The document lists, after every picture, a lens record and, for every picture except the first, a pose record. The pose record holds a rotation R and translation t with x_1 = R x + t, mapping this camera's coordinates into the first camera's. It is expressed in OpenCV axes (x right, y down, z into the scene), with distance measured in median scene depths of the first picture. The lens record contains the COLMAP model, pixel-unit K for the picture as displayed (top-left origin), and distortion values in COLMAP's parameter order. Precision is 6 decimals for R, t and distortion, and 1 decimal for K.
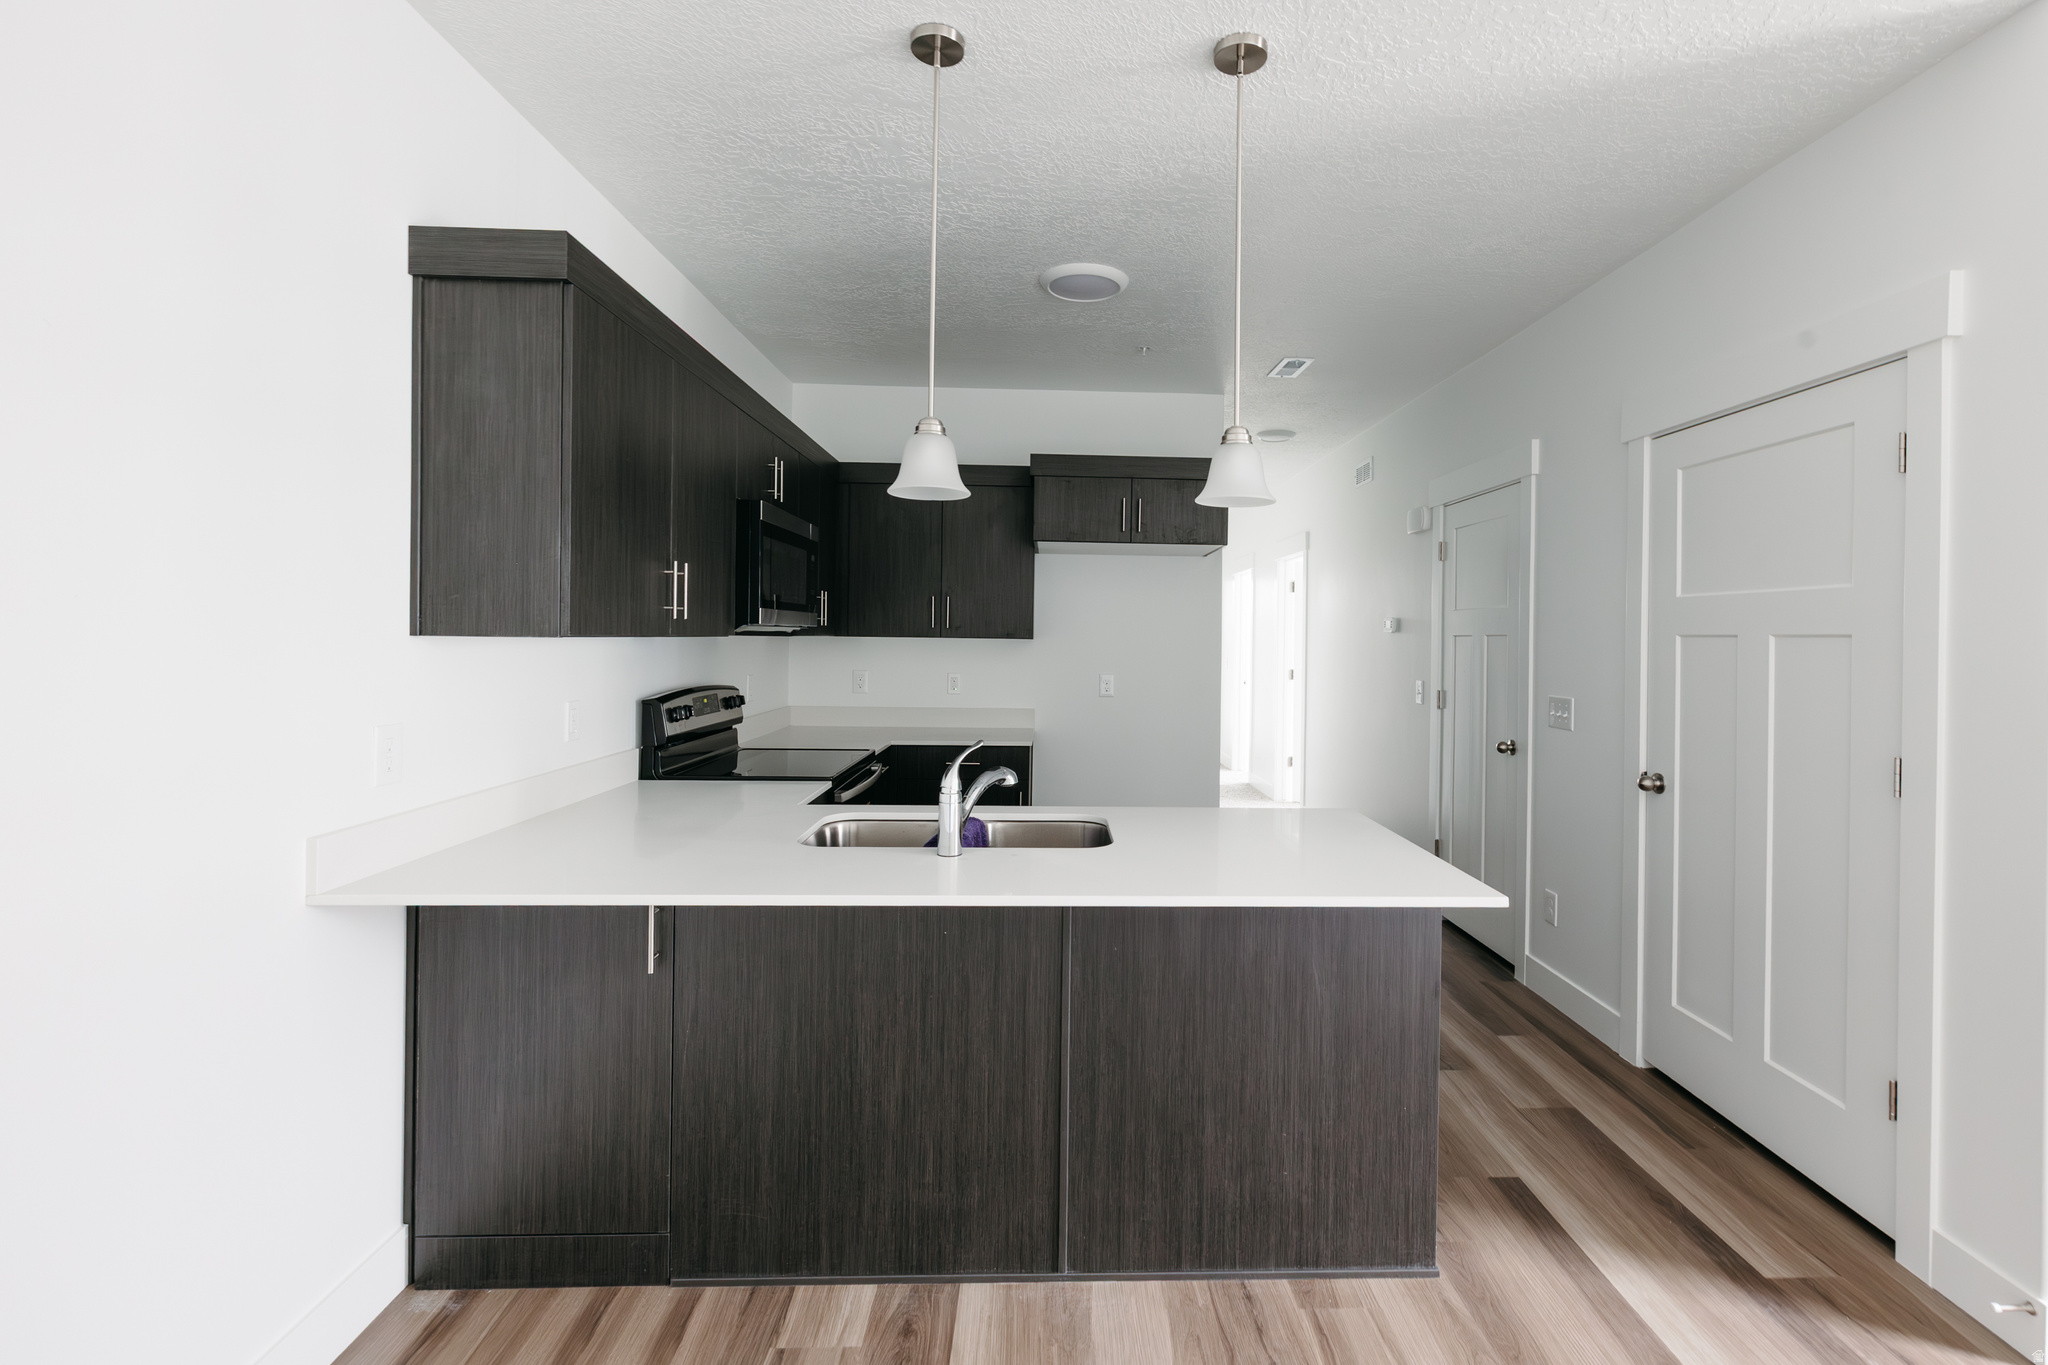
lens RADIAL K [[915.8, 0, 1101.7], [0, 915.8, 641.4], [0, 0, 1]] dist [0.005374, 0.000446]
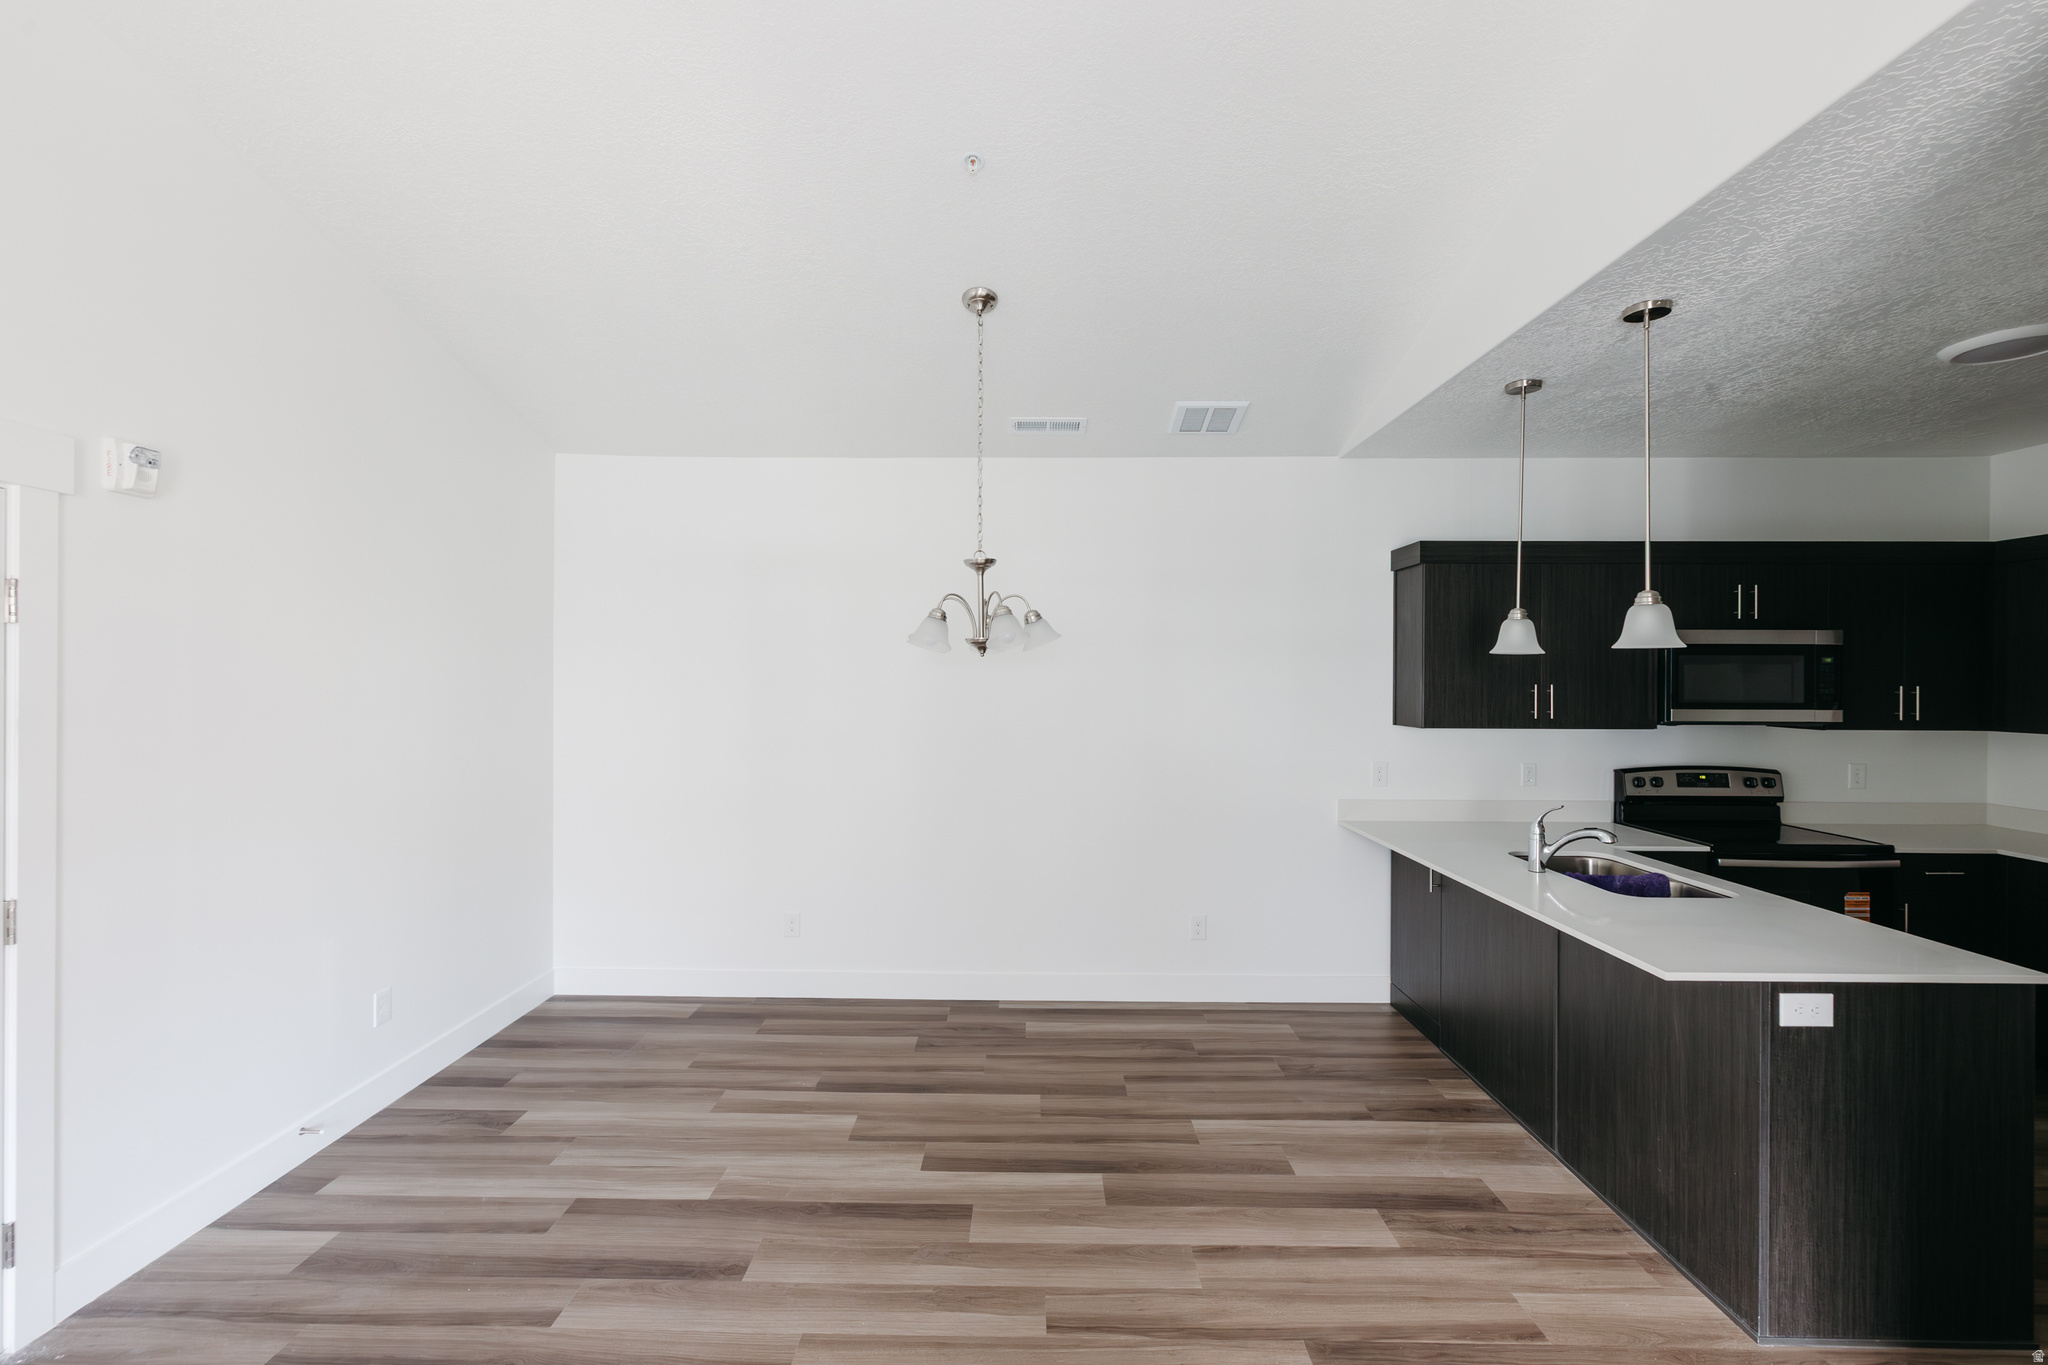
lens RADIAL K [[884.1, 0, 1013.1], [0, 884.1, 681.4], [0, 0, 1]] dist [0.003603, -0.001147]
pose [[-0.061921, -0.009916, -0.998032, 1.494890], [-0.009902, 0.999908, -0.009320, -0.083574], [0.998032, 0.009305, -0.062014, 0.167765]]
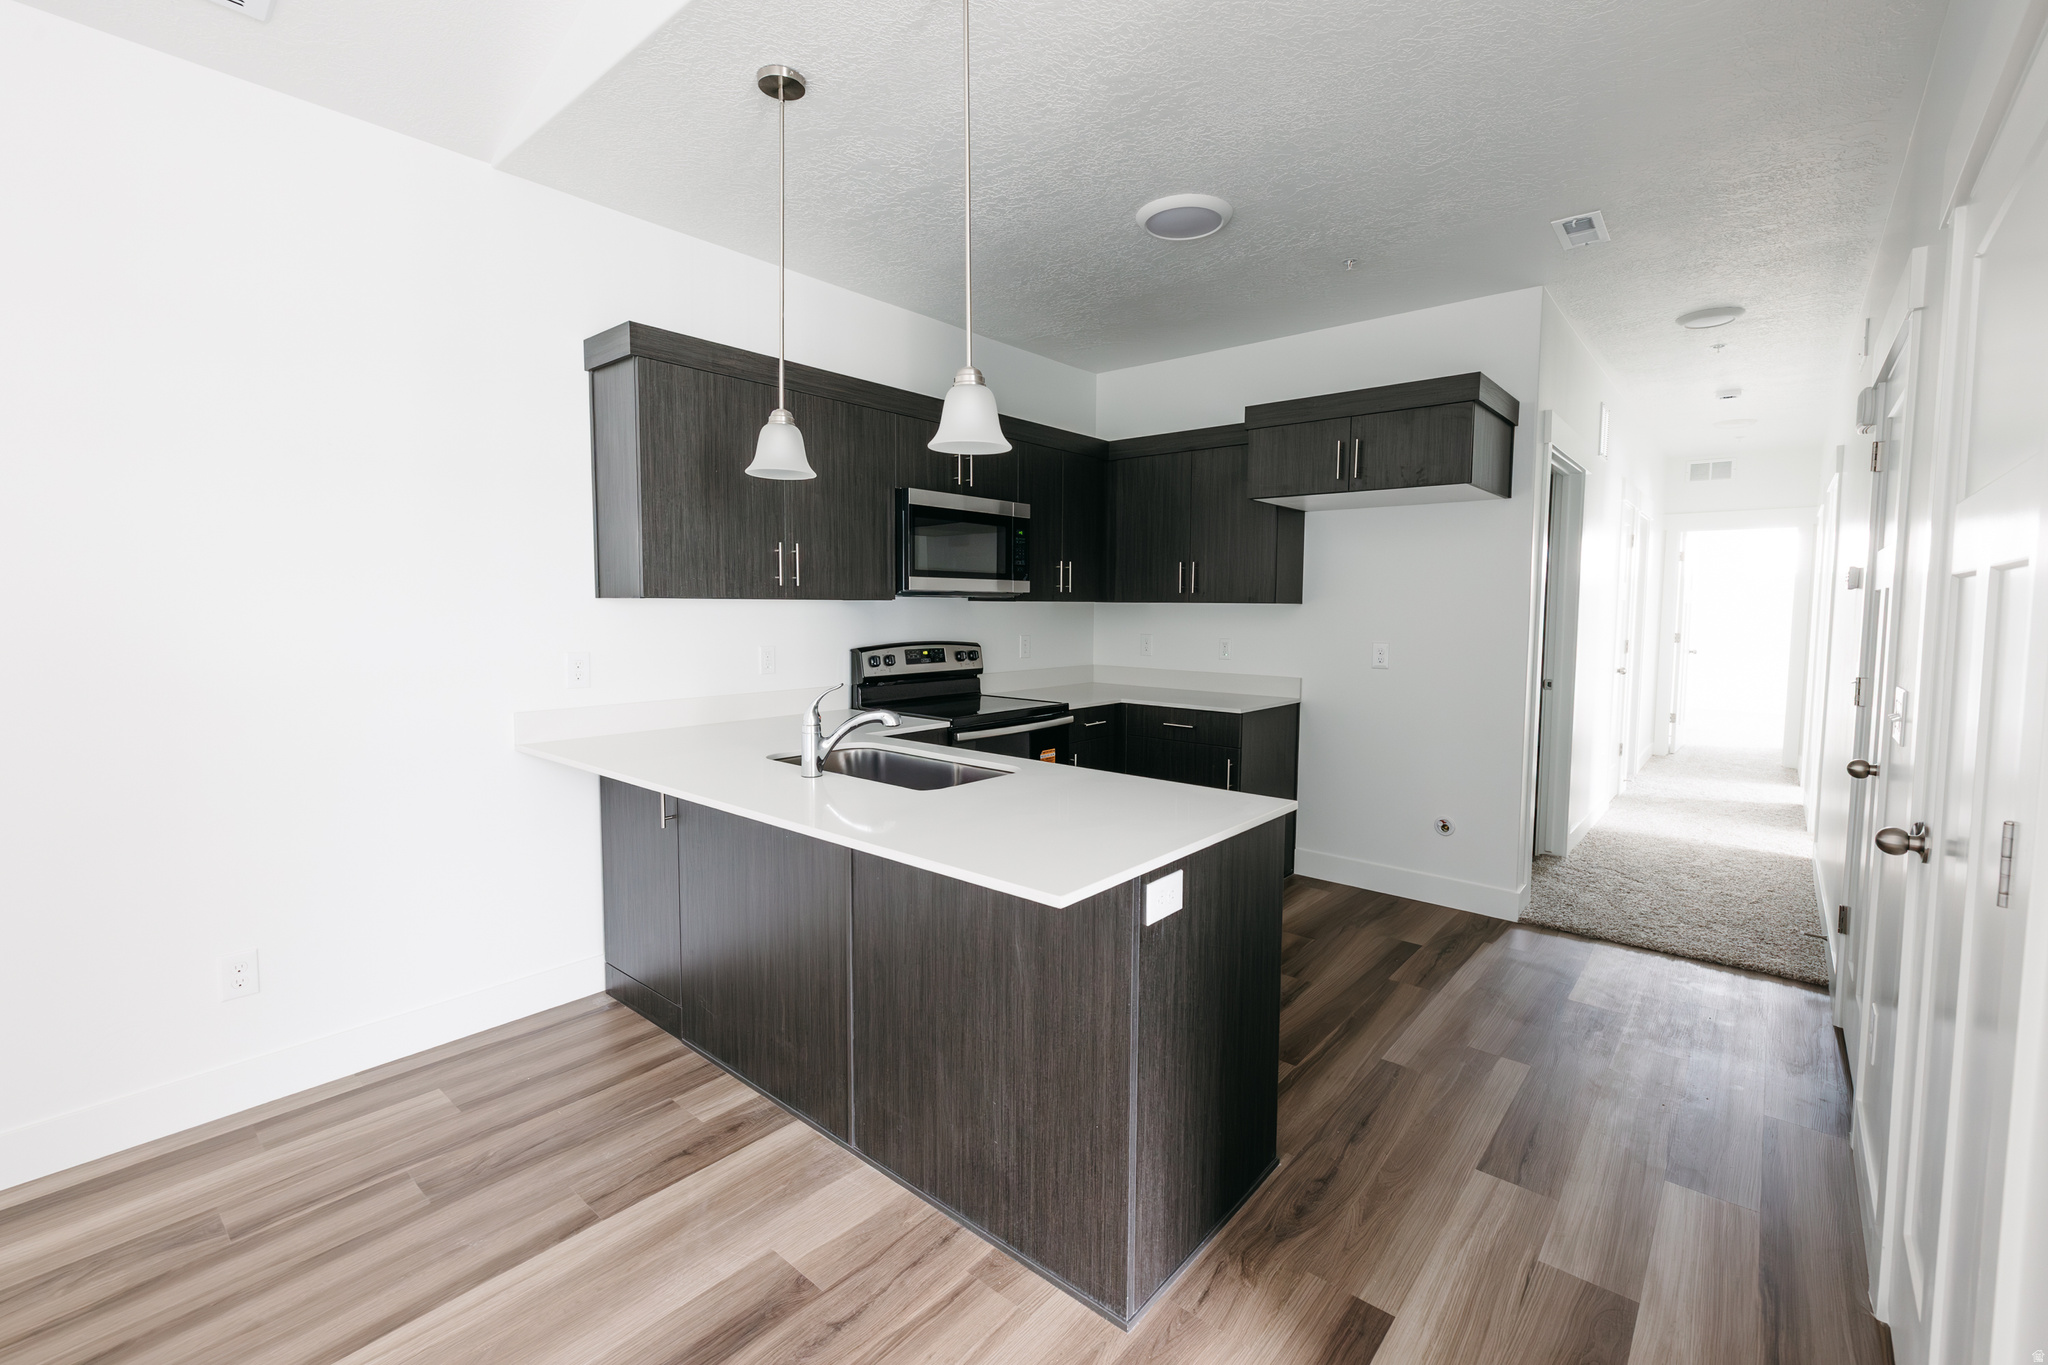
lens RADIAL K [[884.1, 0, 1036.3], [0, 884.1, 667.9], [0, 0, 1]] dist [0.003603, -0.001147]
pose [[0.734867, 0.040204, -0.677019, 0.841765], [-0.000174, 0.998253, 0.059091, 0.023869], [0.678212, -0.043306, 0.733590, 0.363721]]
